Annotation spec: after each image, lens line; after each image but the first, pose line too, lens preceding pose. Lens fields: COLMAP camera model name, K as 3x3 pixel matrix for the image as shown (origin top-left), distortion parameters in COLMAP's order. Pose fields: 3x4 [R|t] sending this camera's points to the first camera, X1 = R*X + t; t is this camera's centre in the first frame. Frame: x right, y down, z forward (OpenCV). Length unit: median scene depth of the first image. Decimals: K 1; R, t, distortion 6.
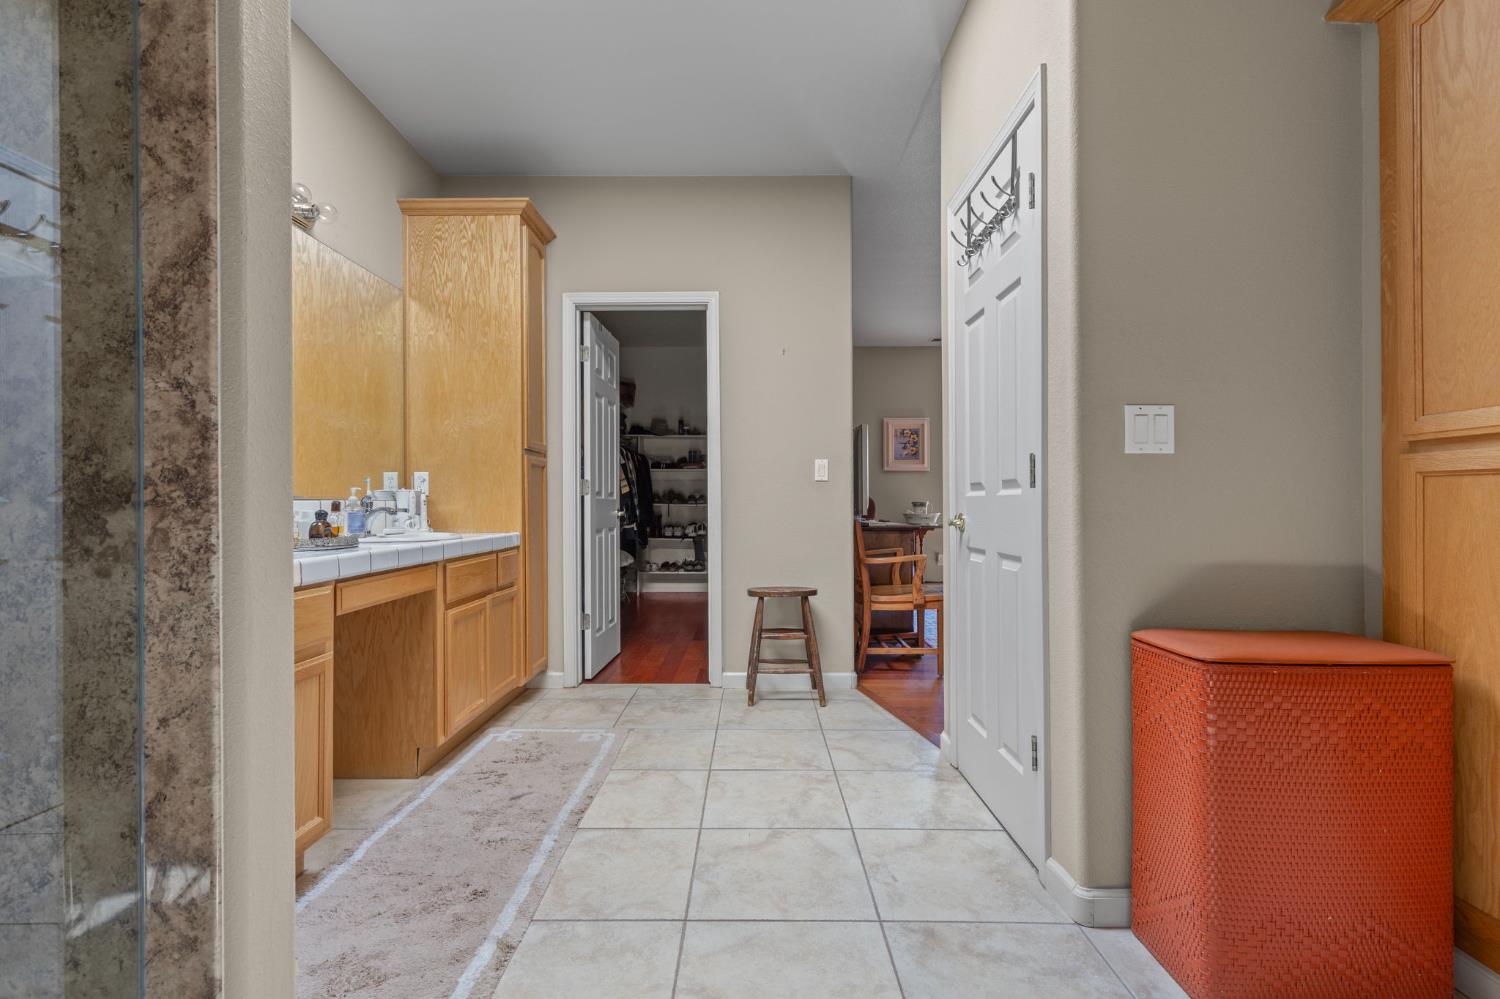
lens RADIAL K [[687.3, 0, 750.5], [0, 687.3, 500.6], [0, 0, 1]] dist [0.006052, 0.000855]
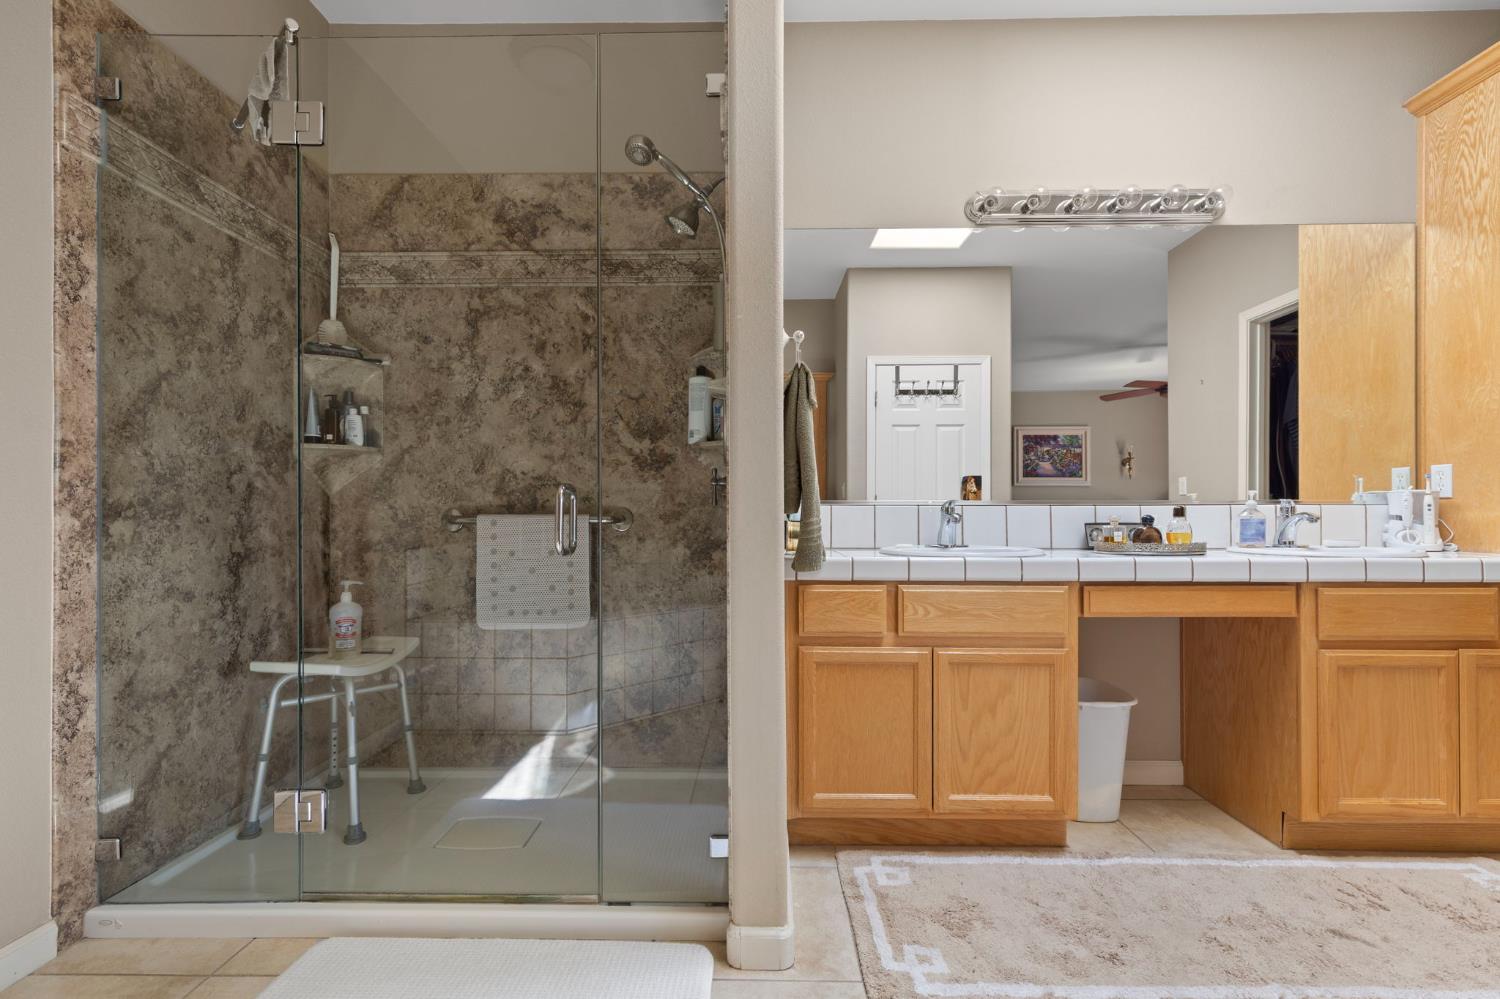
lens RADIAL K [[687.3, 0, 751.8], [0, 687.3, 512.2], [0, 0, 1]] dist [0.006052, 0.000855]
pose [[-0.009088, 0.003194, -0.999954, 0.297936], [0.004378, 0.999985, 0.003154, 0.003081], [0.999949, -0.004349, -0.009102, 0.349198]]
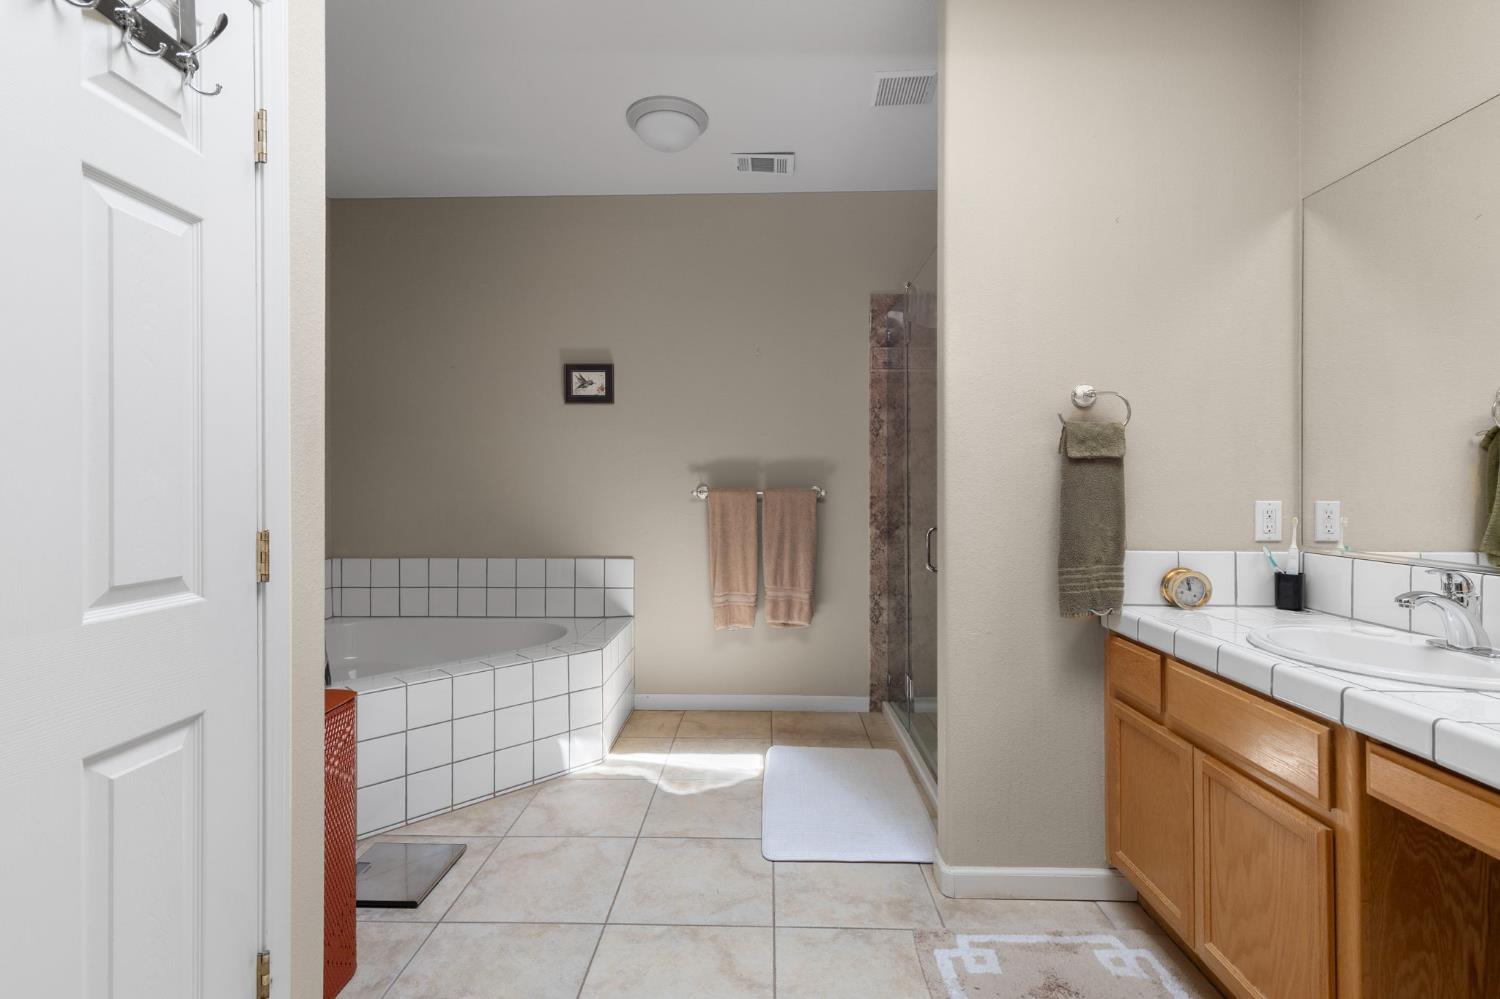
lens RADIAL K [[687.3, 0, 750.4], [0, 687.3, 488.8], [0, 0, 1]] dist [0.006052, 0.000855]
pose [[-0.999811, 0.005232, 0.018748, -0.052566], [0.005236, 0.999986, 0.000187, -0.072788], [-0.018747, 0.000286, -0.999824, 1.114589]]
